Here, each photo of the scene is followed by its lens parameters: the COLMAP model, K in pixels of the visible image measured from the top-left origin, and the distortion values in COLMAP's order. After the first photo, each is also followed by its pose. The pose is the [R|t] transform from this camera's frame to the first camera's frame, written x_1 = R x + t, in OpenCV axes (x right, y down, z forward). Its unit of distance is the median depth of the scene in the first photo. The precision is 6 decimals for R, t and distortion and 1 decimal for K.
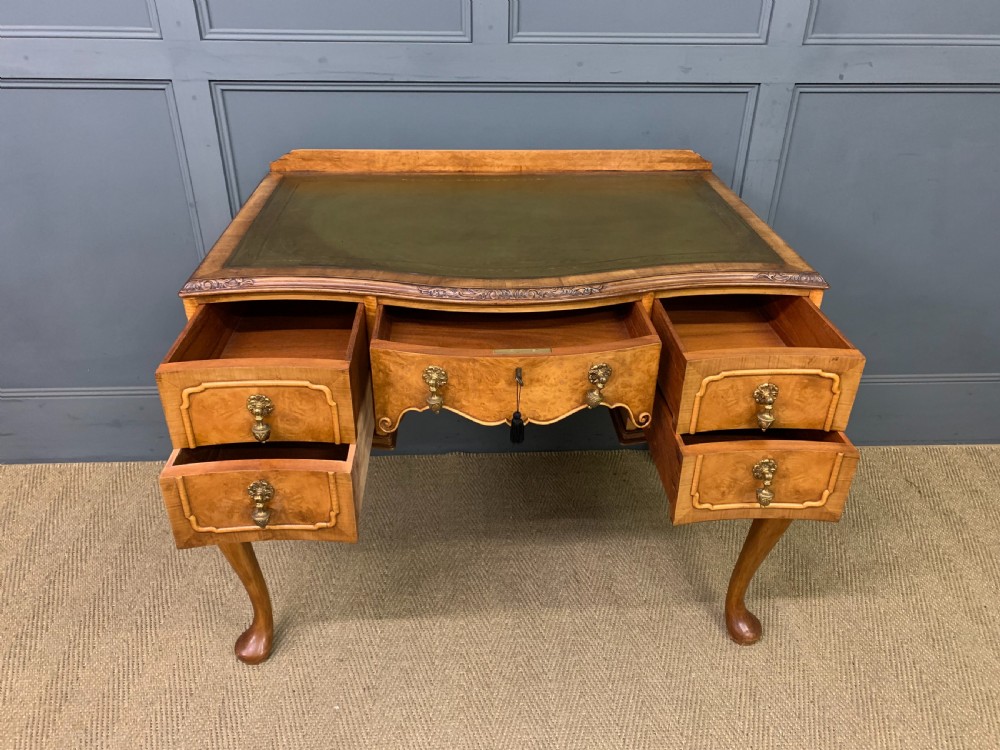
lens RADIAL K [[770.3, 0, 504.6], [0, 770.3, 372.6], [0, 0, 1]] dist [0.023189, -0.010042]
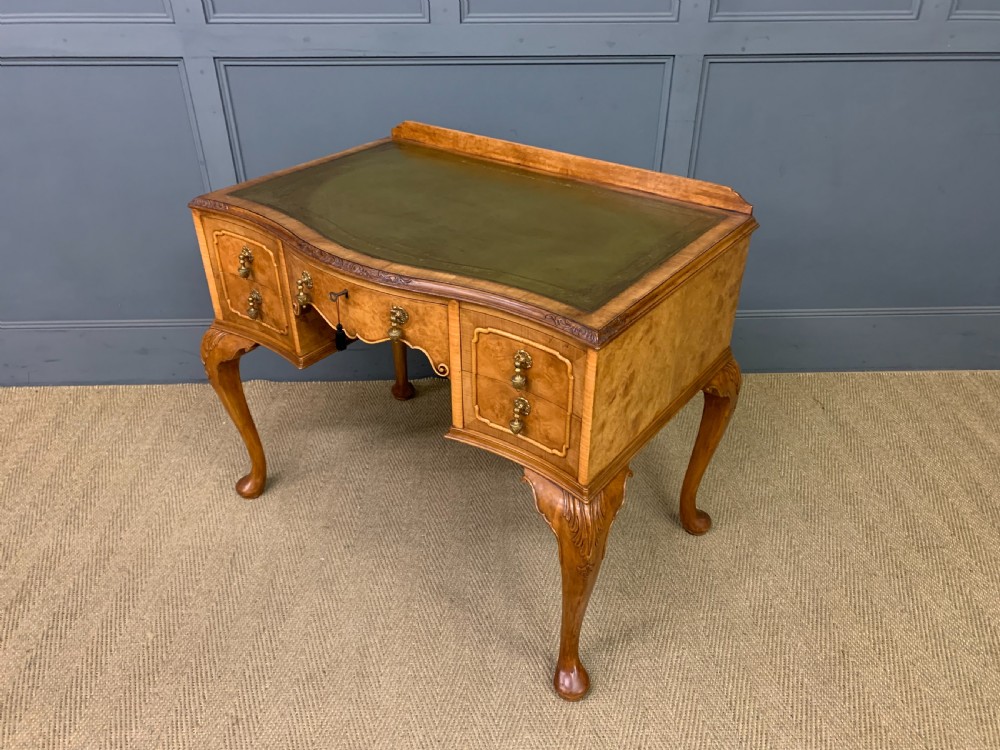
lens RADIAL K [[770.3, 0, 503.2], [0, 770.3, 382.8], [0, 0, 1]] dist [0.023189, -0.010042]
pose [[0.999735, -0.000987, -0.022995, 0.098327], [0.002013, 0.999000, 0.044667, 0.077930], [0.022928, -0.044702, 0.998737, -0.222882]]
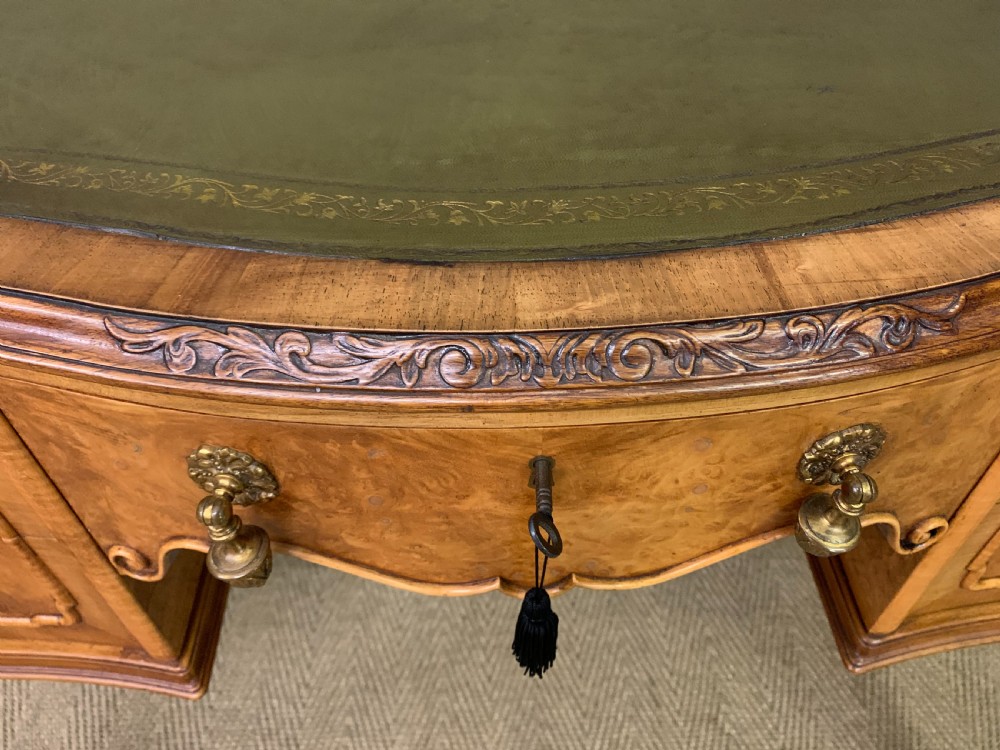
lens RADIAL K [[770.3, 0, 495.9], [0, 770.3, 373.5], [0, 0, 1]] dist [0.023189, -0.010042]
pose [[0.999315, -0.001251, -0.036995, 0.002960], [0.011495, 0.960508, 0.278016, -0.112803], [0.035186, -0.278251, 0.959864, 0.573291]]
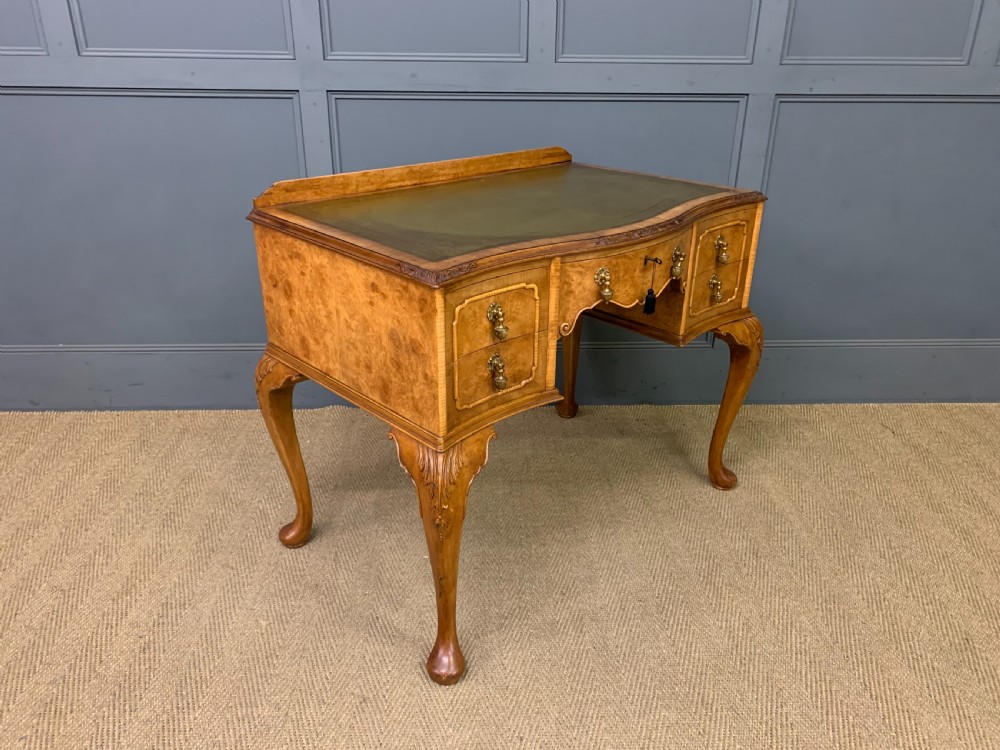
lens RADIAL K [[770.3, 0, 504.0], [0, 770.3, 379.7], [0, 0, 1]] dist [0.023189, -0.010042]
pose [[0.999963, 0.000665, -0.008523, -0.070033], [-0.001496, 0.995197, -0.097884, 0.238561], [0.008417, 0.097893, 0.995161, -0.255159]]
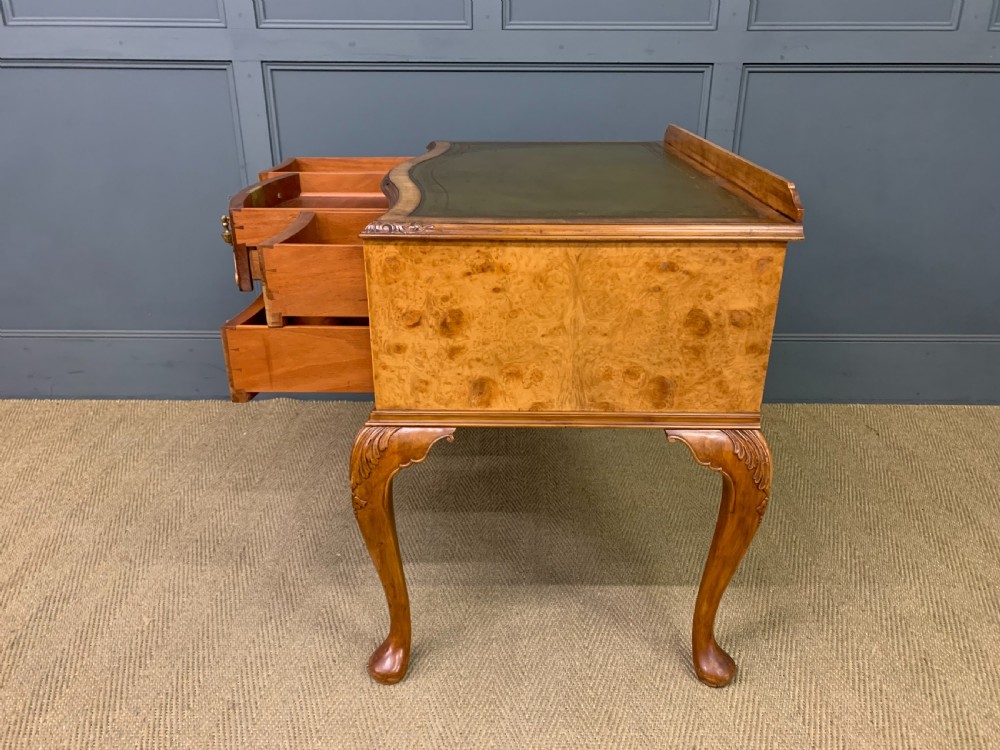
lens RADIAL K [[770.3, 0, 503.6], [0, 770.3, 384.8], [0, 0, 1]] dist [0.023189, -0.010042]
pose [[0.998274, 0.013678, -0.057112, 0.085350], [-0.019883, 0.993784, -0.109532, 0.268335], [0.055258, 0.110478, 0.992341, -0.156363]]
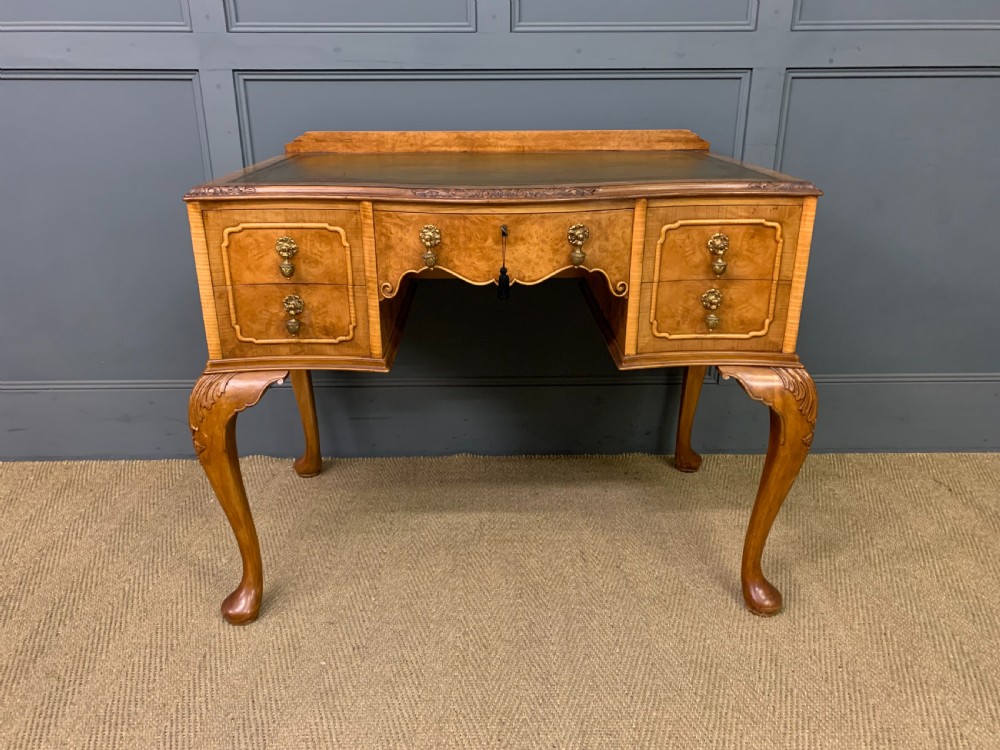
lens RADIAL K [[770.3, 0, 498.5], [0, 770.3, 372.3], [0, 0, 1]] dist [0.023189, -0.010042]
pose [[0.999092, -0.003024, -0.042488, 0.032214], [-0.004134, 0.985883, -0.167383, 0.216244], [0.042394, 0.167406, 0.984976, 0.025317]]
